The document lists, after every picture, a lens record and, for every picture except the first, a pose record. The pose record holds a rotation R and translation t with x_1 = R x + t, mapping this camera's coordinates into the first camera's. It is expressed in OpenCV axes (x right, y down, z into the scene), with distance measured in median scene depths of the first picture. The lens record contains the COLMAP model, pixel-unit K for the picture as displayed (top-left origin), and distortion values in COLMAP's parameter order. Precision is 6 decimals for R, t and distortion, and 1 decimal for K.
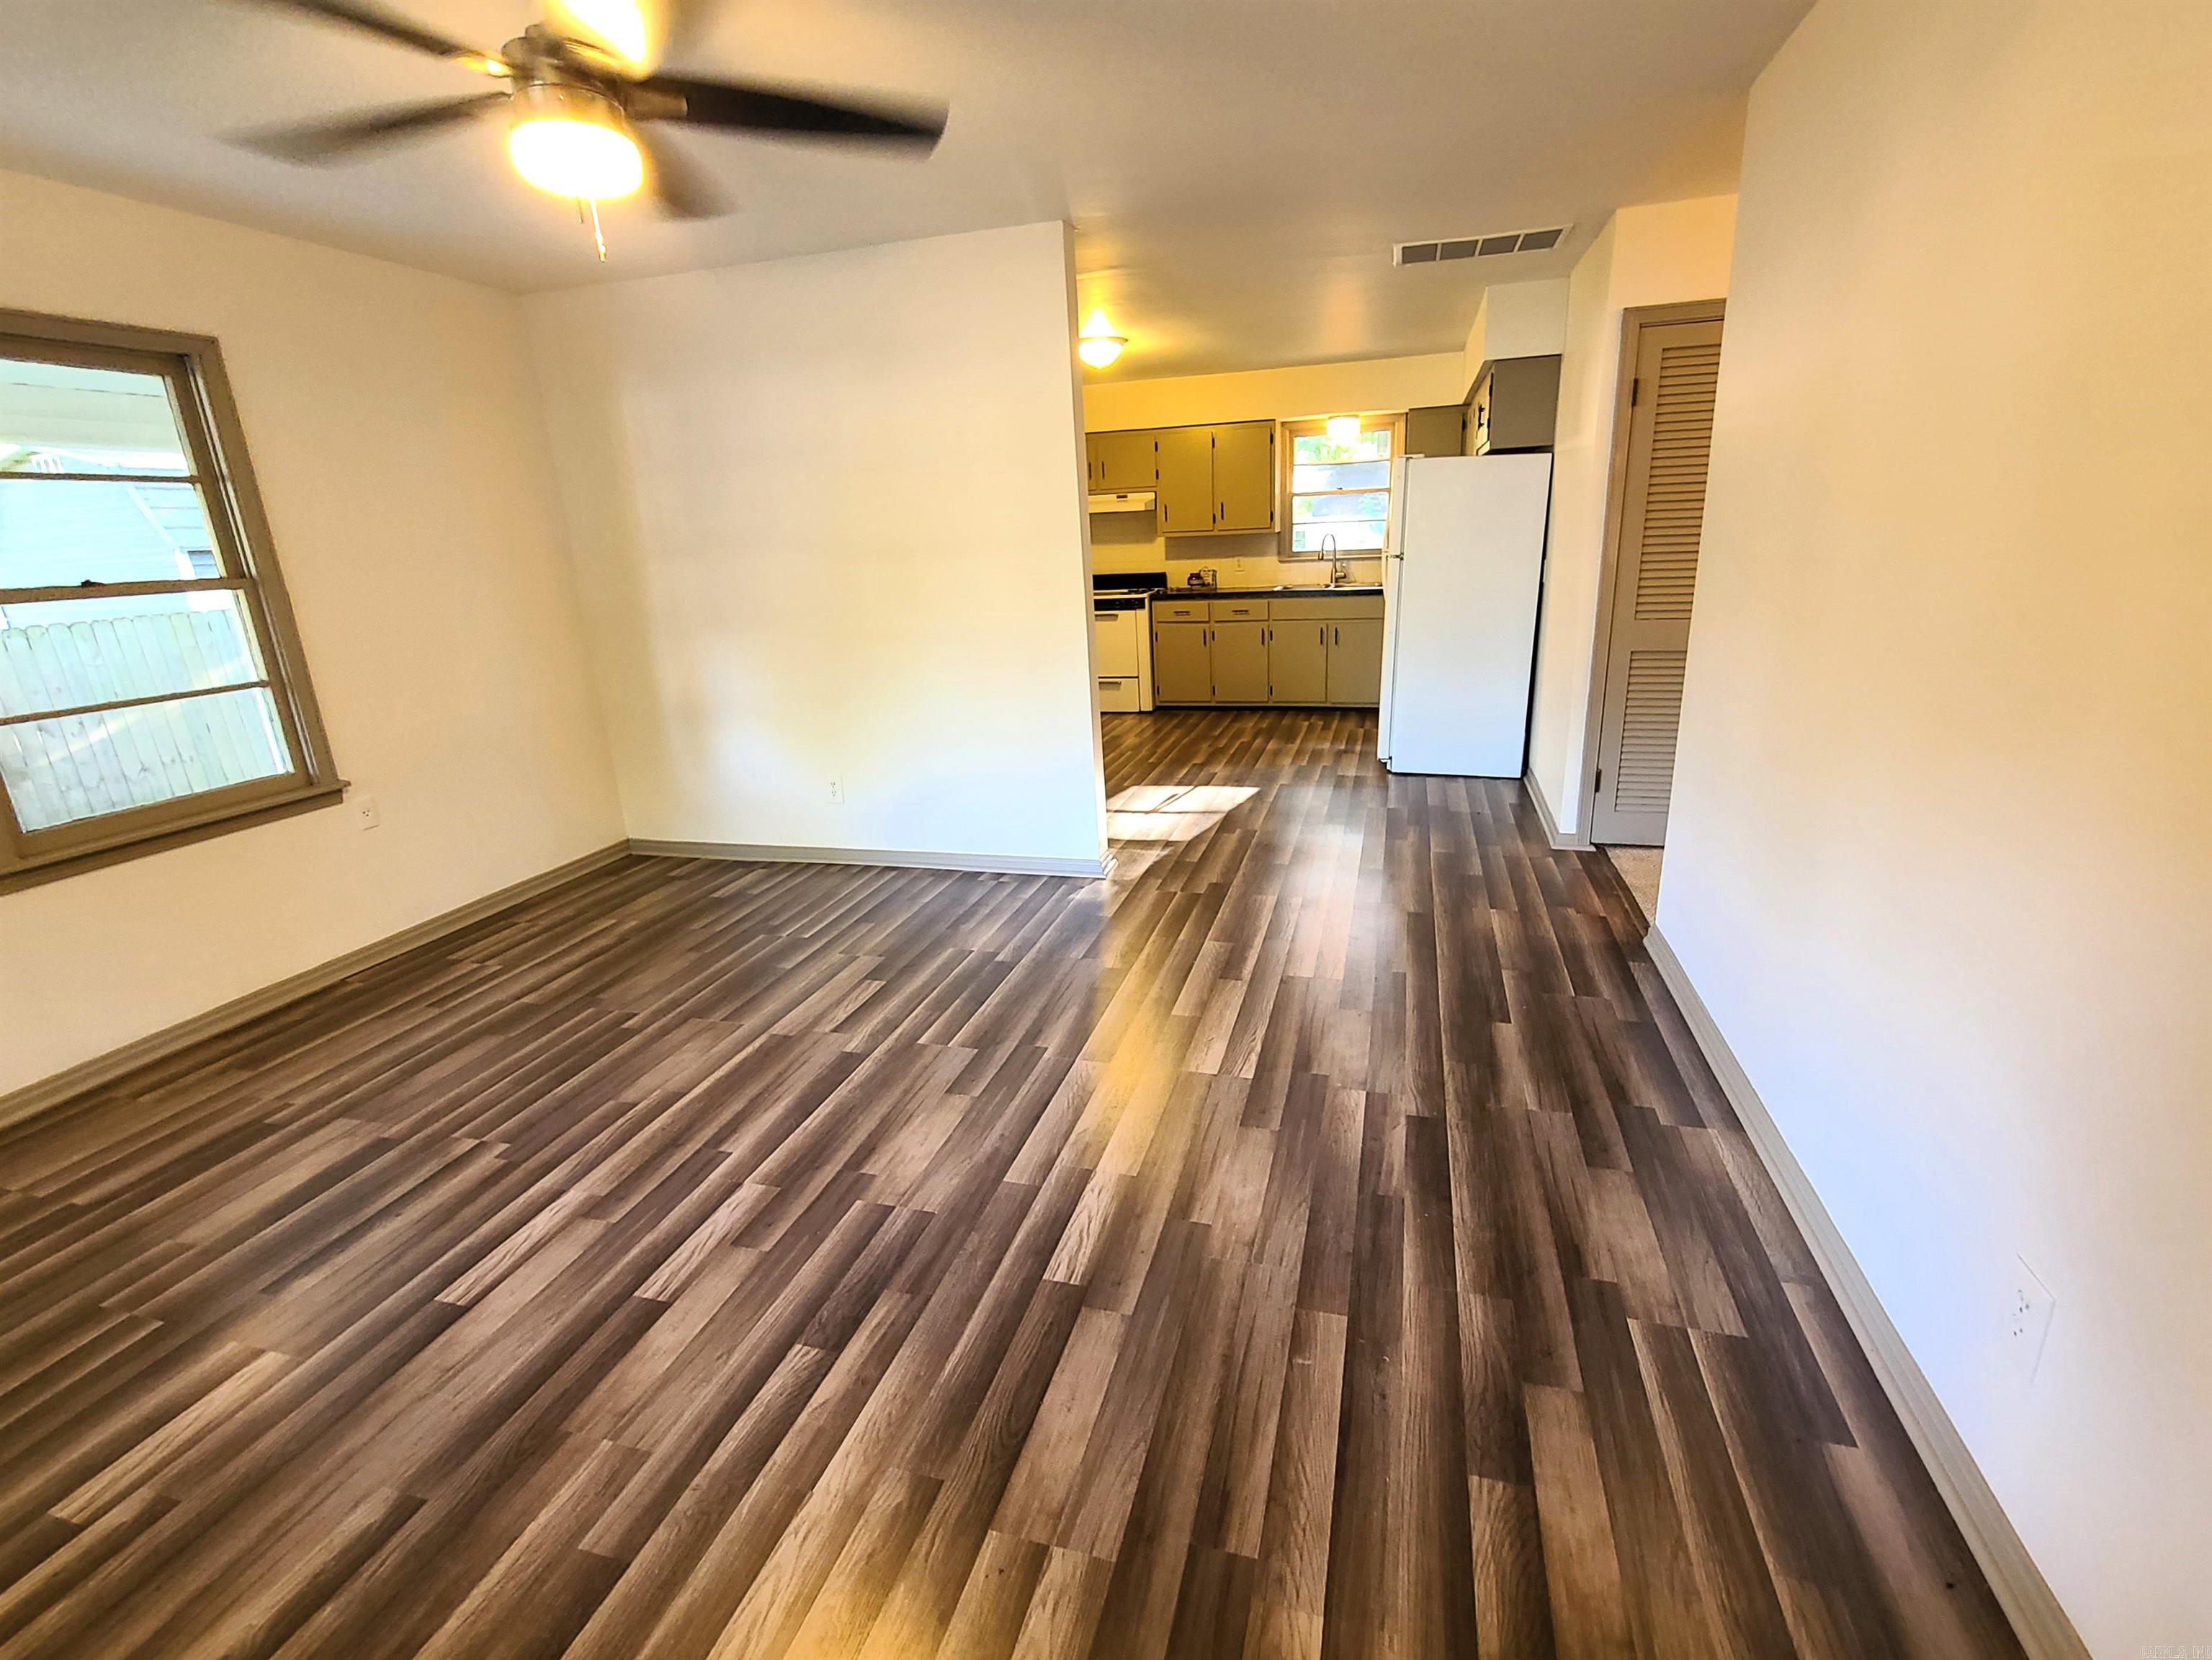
lens RADIAL K [[987.5, 0, 1131.2], [0, 987.5, 820.3], [0, 0, 1]] dist [0.000668, -0.003465]
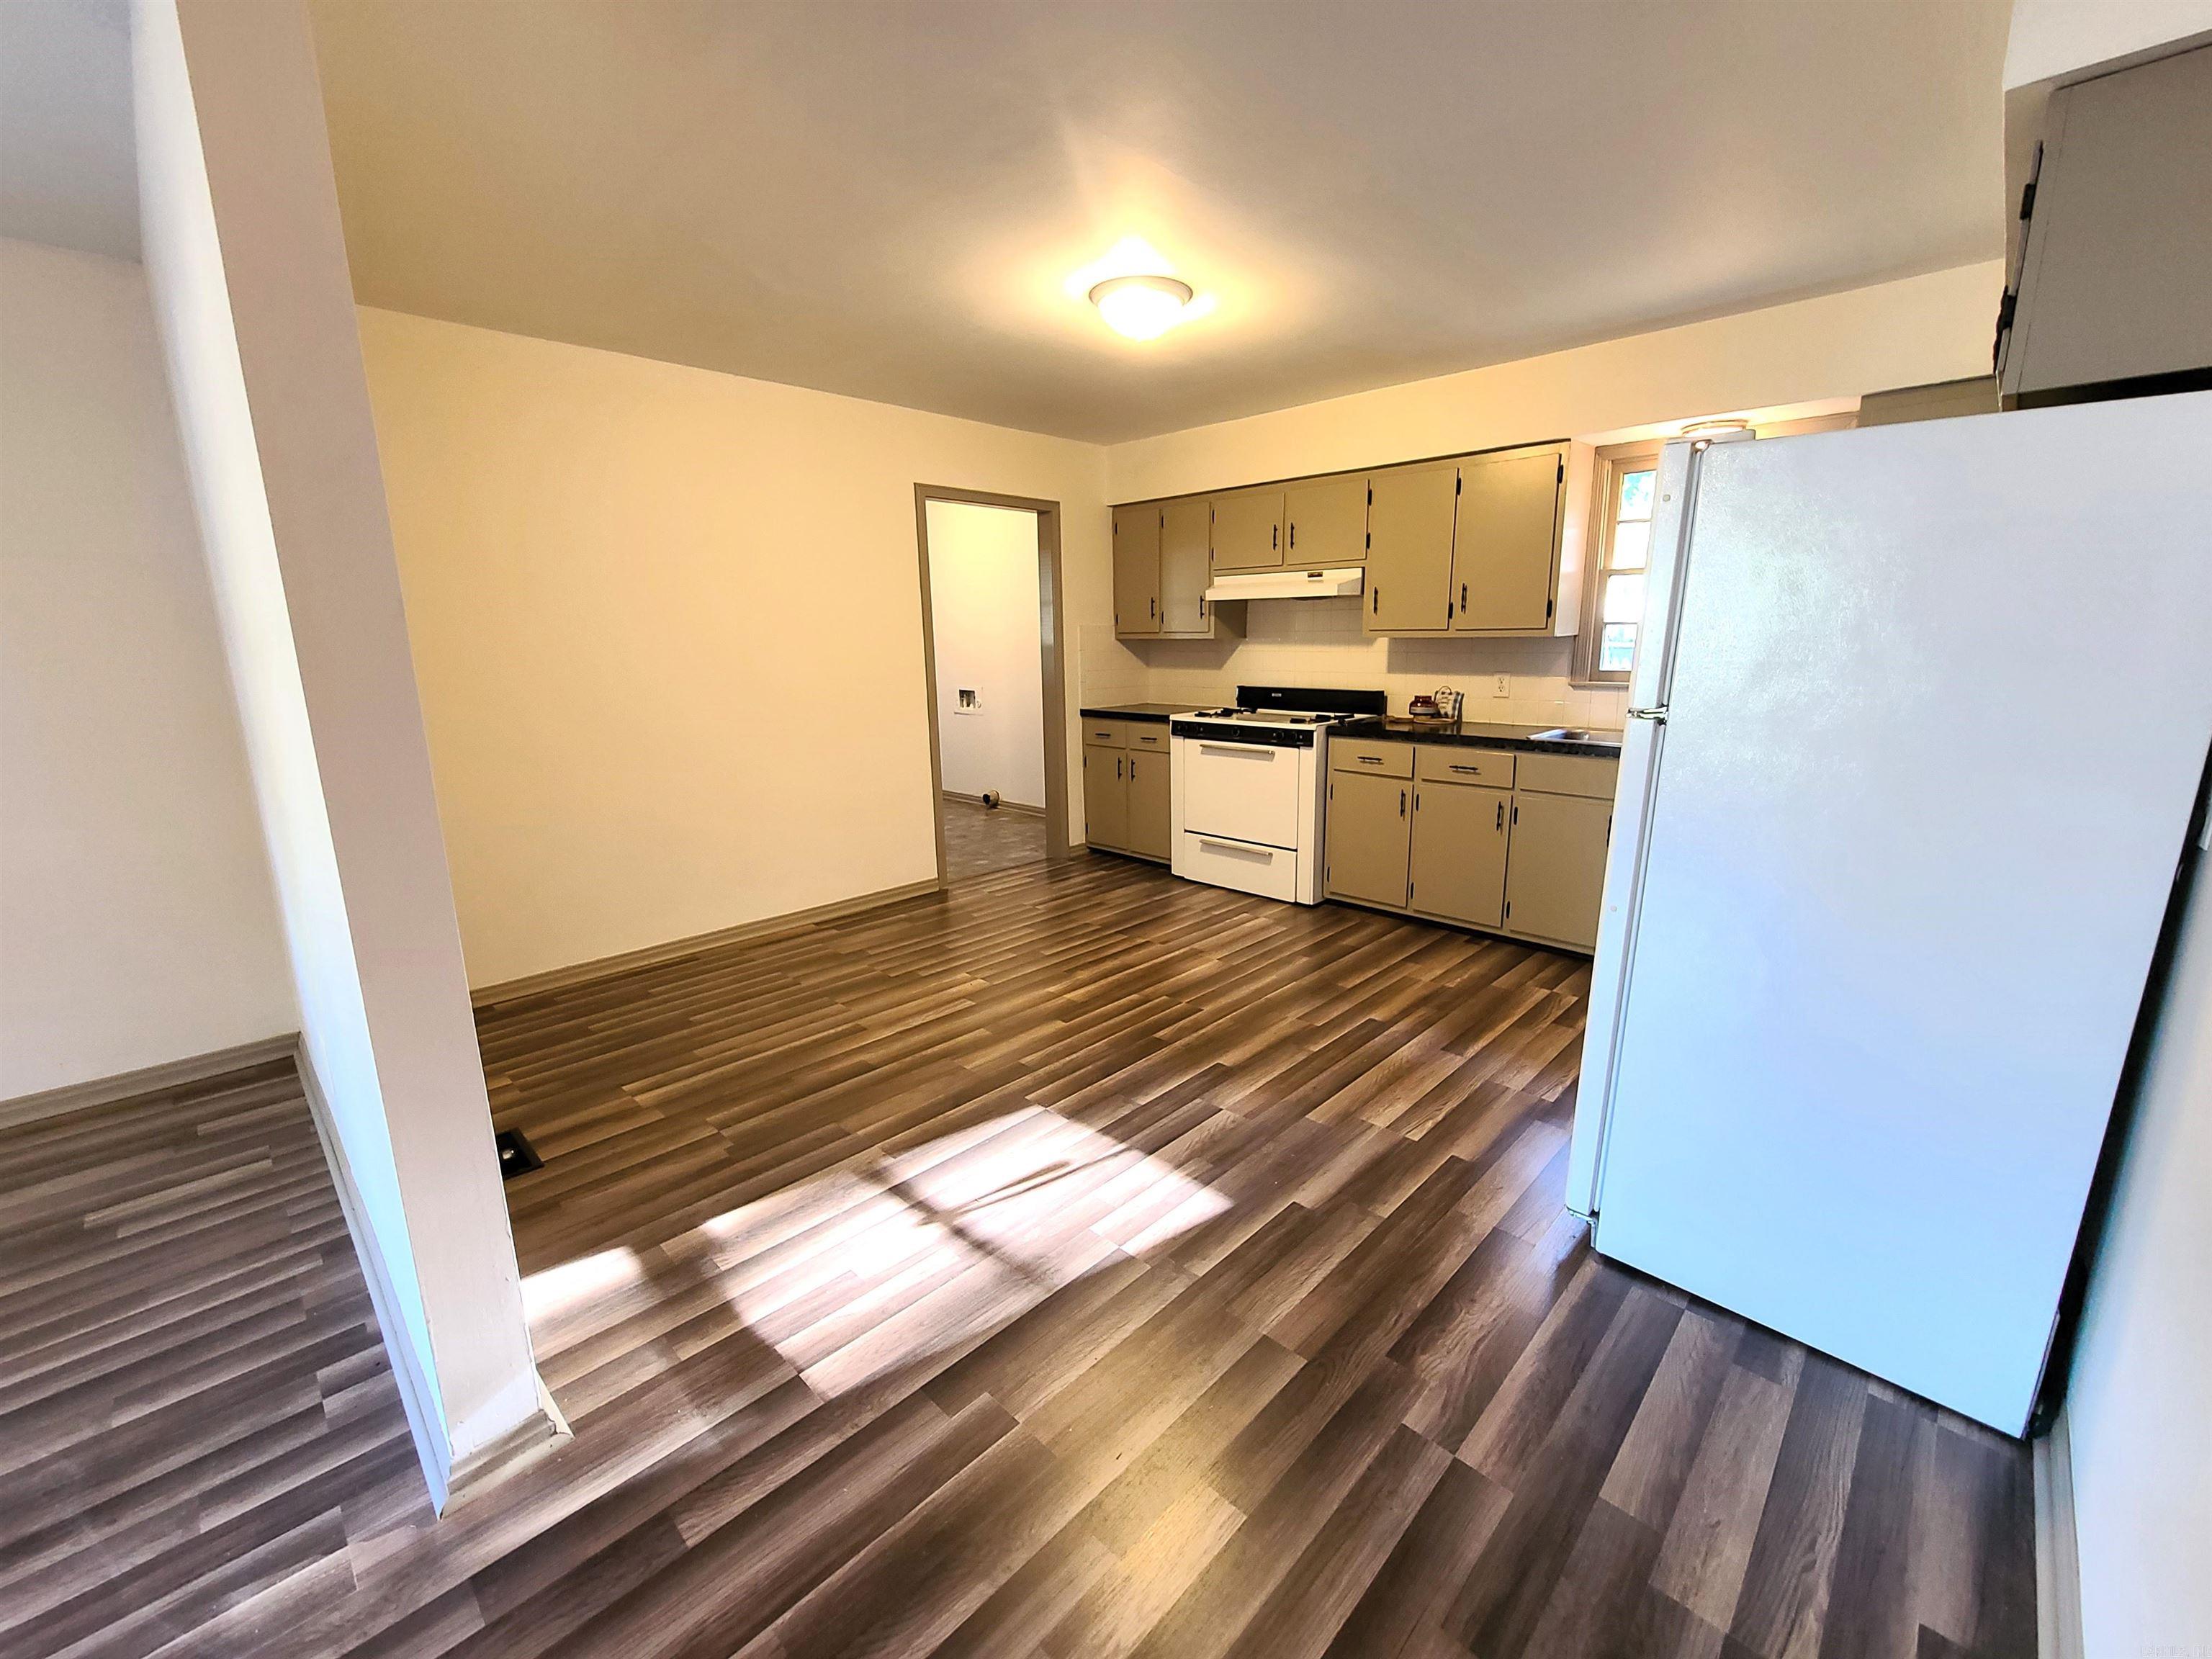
lens RADIAL K [[900.4, 0, 1131.3], [0, 900.4, 824.0], [0, 0, 1]] dist [-0.005612, -0.000416]
pose [[0.879759, 0.130945, -0.457031, 0.343347], [-0.160669, 0.986650, -0.026589, -0.249026], [0.447448, 0.096823, 0.889053, 0.830382]]
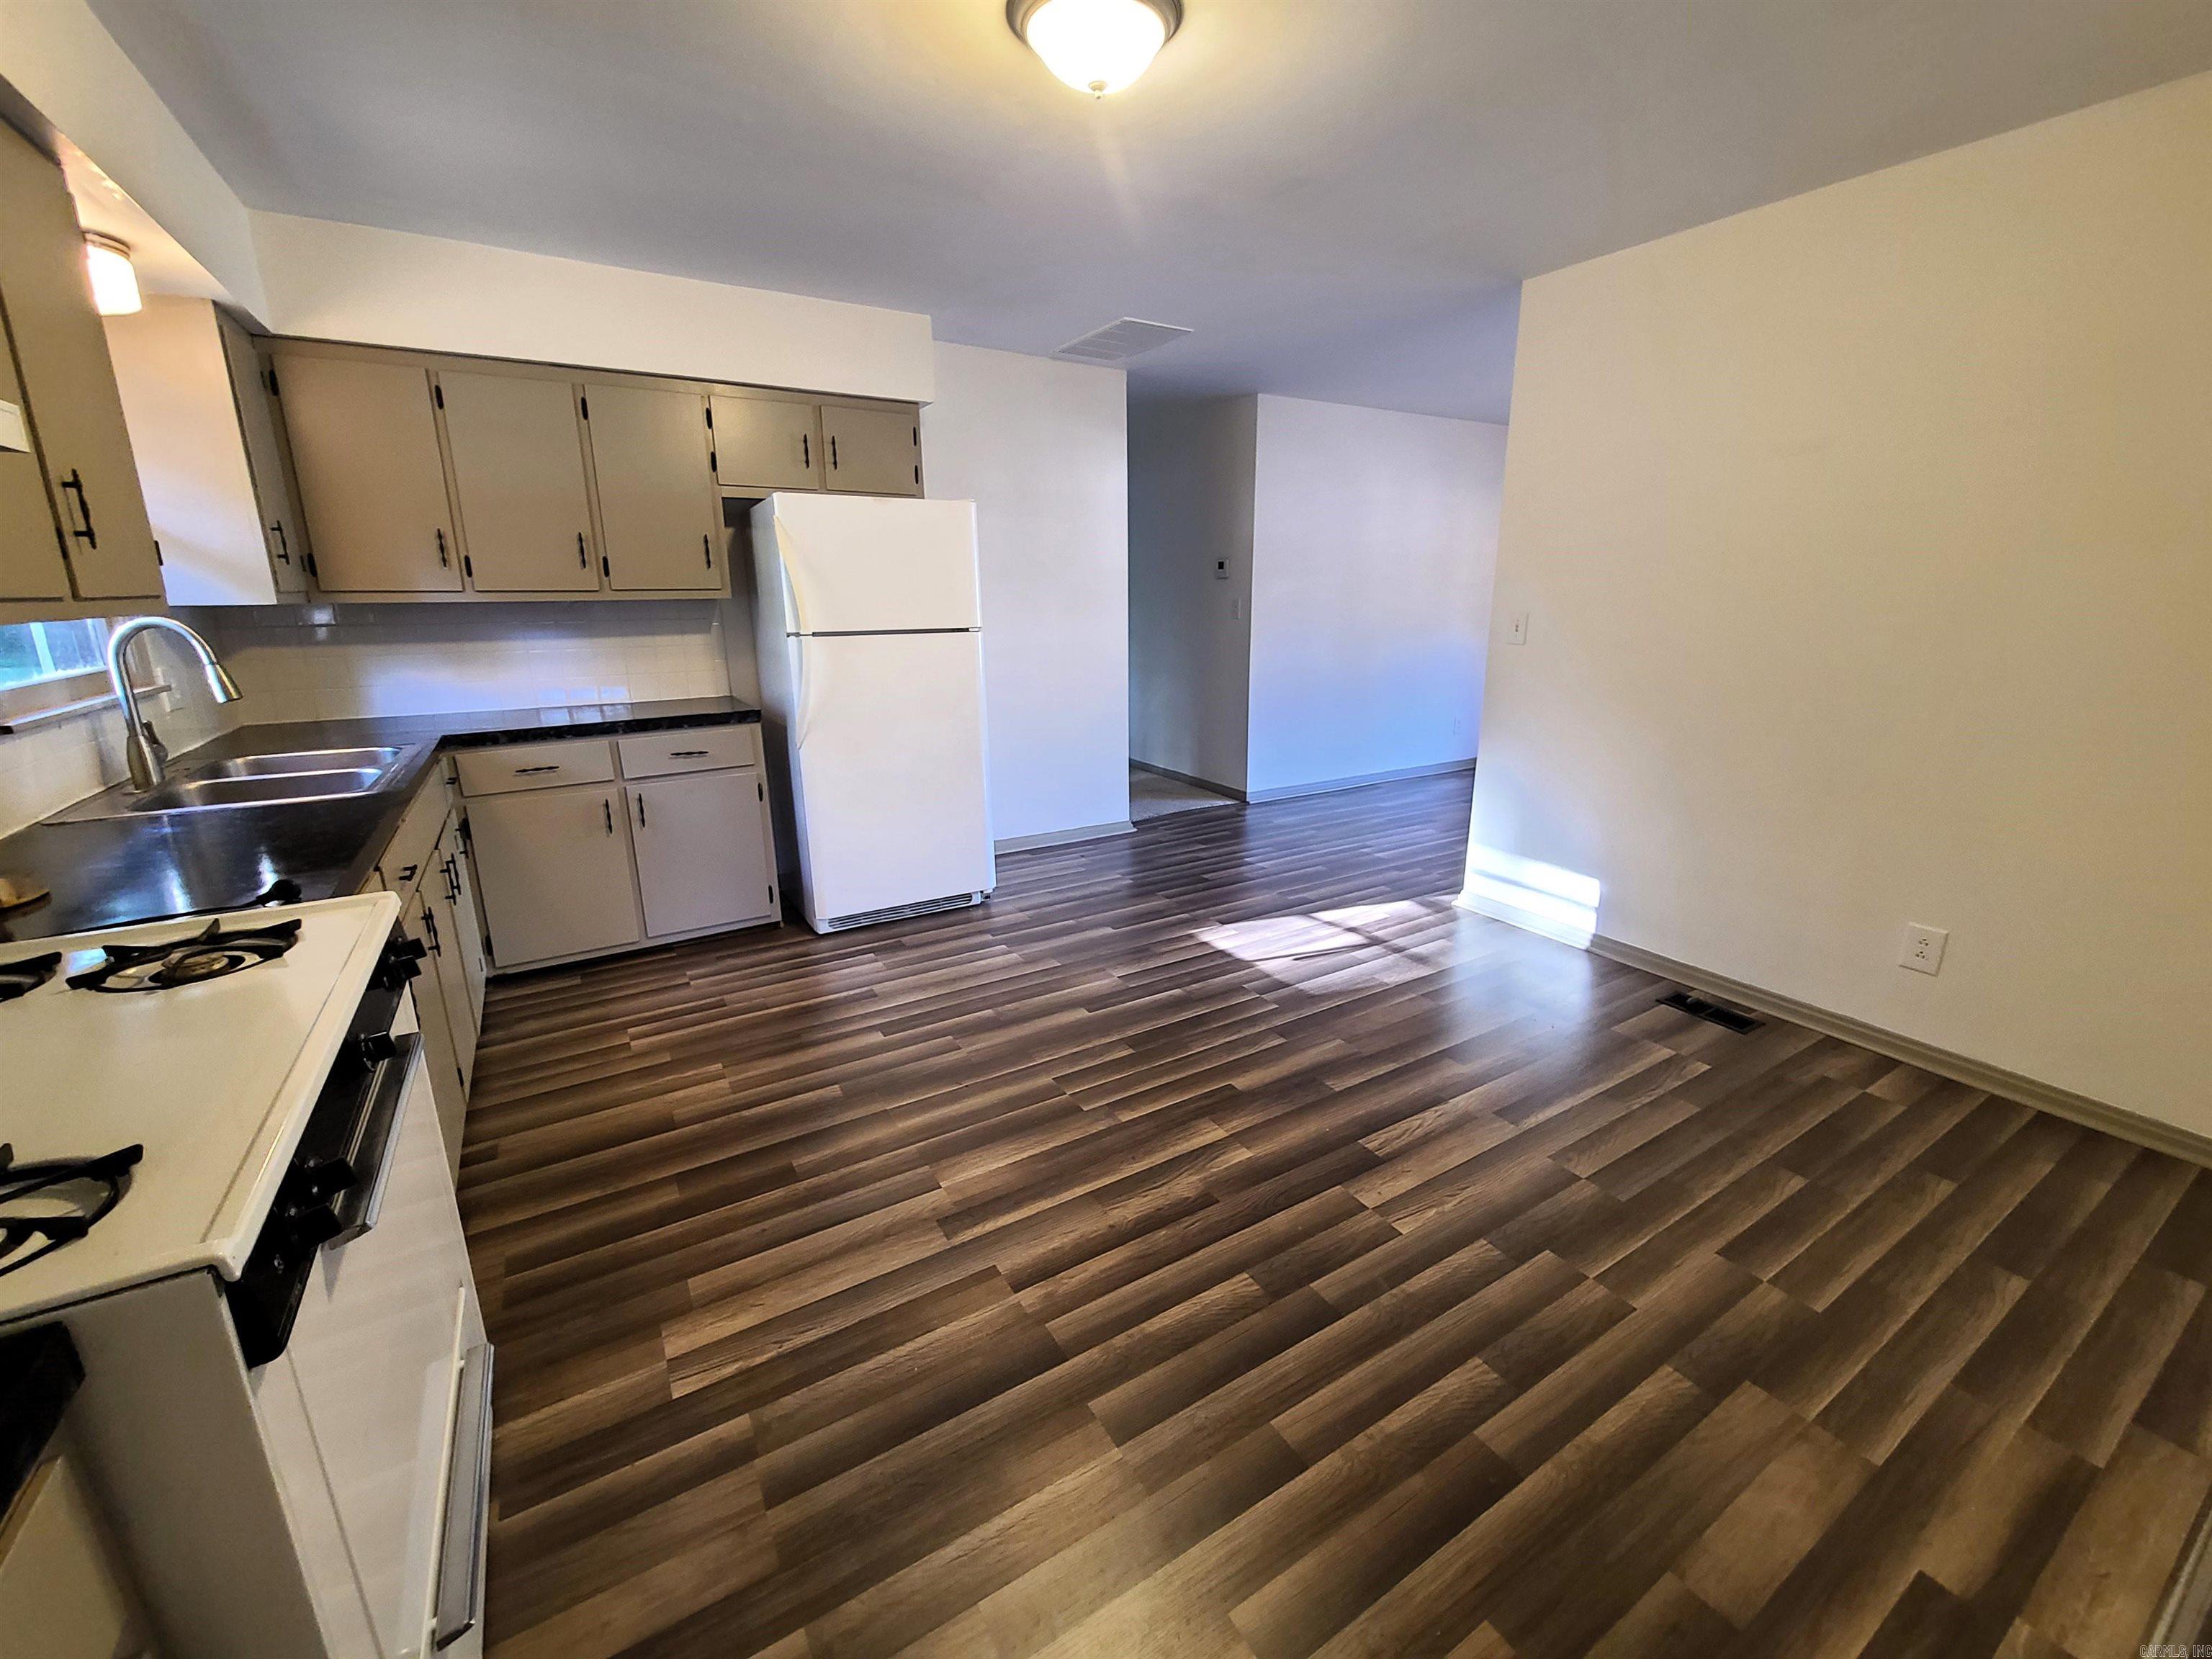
lens RADIAL K [[900.2, 0, 1122.8], [0, 900.2, 828.3], [0, 0, 1]] dist [-0.002329, -0.000526]
pose [[-0.728445, -0.134416, 0.671789, -0.405285], [0.229411, 0.876098, 0.424055, -0.534413], [-0.645553, 0.463017, -0.607353, 1.894872]]
